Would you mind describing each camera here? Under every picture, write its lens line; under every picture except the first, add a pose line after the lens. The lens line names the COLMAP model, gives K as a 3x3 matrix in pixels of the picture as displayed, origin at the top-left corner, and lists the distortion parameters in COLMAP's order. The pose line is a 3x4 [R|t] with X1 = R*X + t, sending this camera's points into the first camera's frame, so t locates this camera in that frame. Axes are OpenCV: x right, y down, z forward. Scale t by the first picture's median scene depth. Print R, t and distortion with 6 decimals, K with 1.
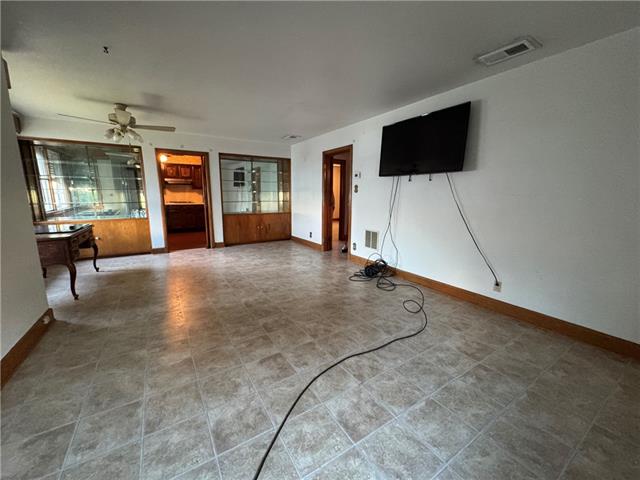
lens RADIAL K [[256.8, 0, 319.9], [0, 256.8, 238.8], [0, 0, 1]] dist [0.000241, 0.000338]
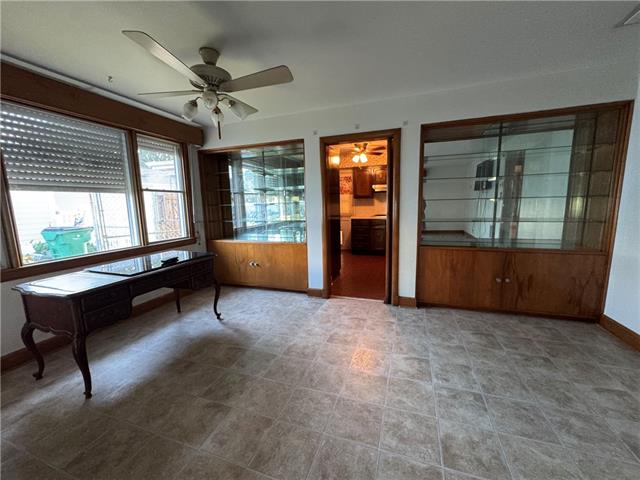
lens RADIAL K [[256.8, 0, 322.2], [0, 256.8, 239.1], [0, 0, 1]] dist [0.000241, 0.000338]
pose [[0.620695, 0.082249, -0.779726, -0.097677], [-0.109749, 0.993806, 0.017466, -0.095589], [0.776333, 0.074733, 0.625877, 0.528643]]
